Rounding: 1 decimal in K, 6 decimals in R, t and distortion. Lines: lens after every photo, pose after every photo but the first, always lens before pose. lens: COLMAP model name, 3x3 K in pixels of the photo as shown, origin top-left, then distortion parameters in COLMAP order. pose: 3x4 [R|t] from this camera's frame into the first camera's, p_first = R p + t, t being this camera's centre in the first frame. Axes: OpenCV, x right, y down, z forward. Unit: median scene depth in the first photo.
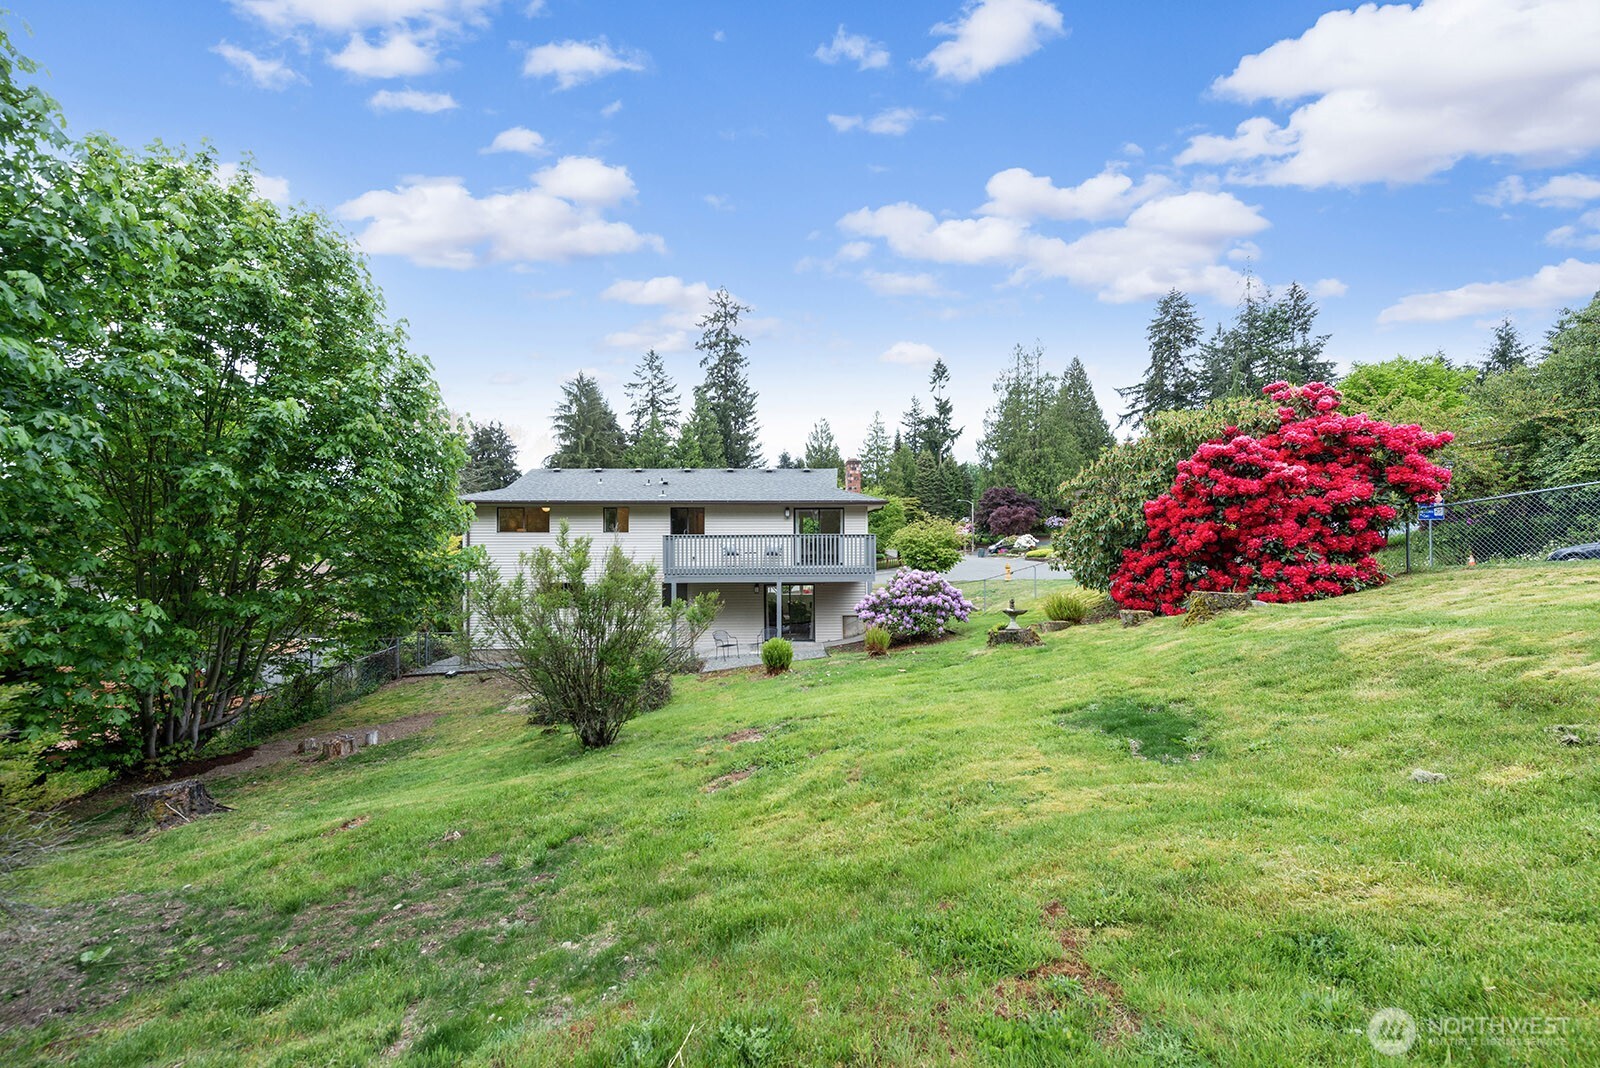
lens RADIAL K [[637.3, 0, 805.3], [0, 637.3, 541.0], [0, 0, 1]] dist [-0.000278, -0.000095]
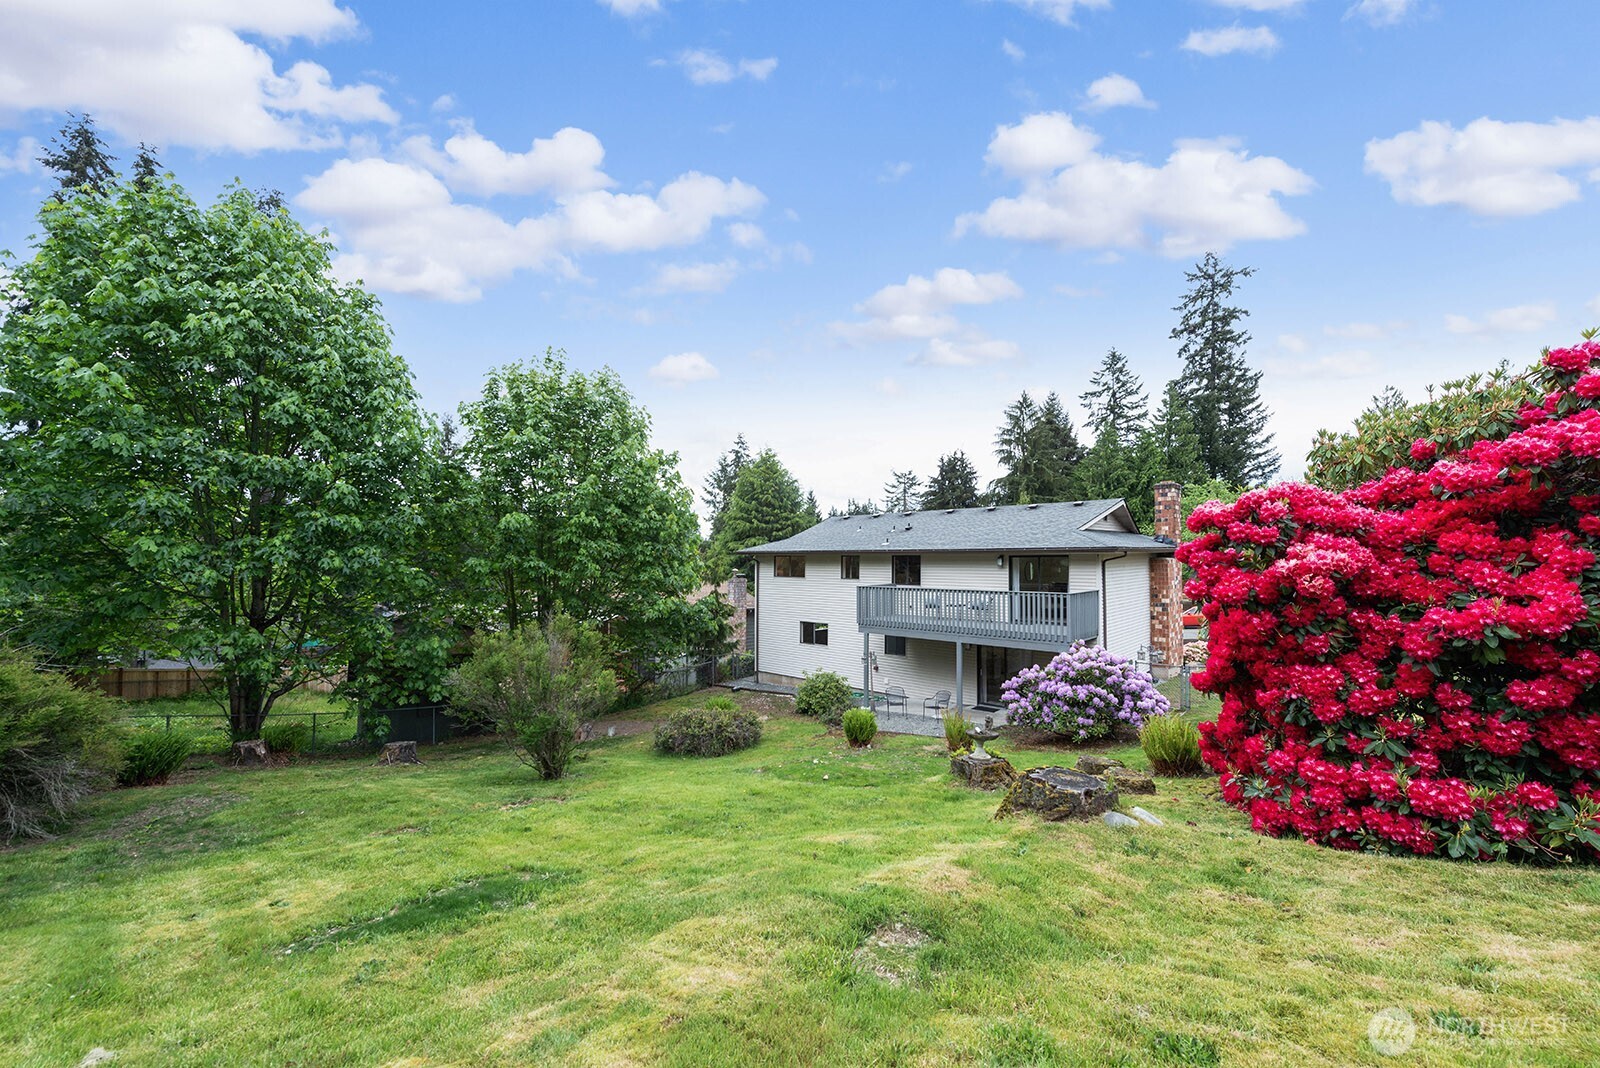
lens RADIAL K [[637.3, 0, 805.3], [0, 637.3, 541.0], [0, 0, 1]] dist [-0.000278, -0.000095]
pose [[0.693052, -0.015992, -0.720710, 0.106380], [0.006022, 0.999847, -0.016394, -0.015412], [0.720862, 0.007022, 0.693043, 0.048148]]
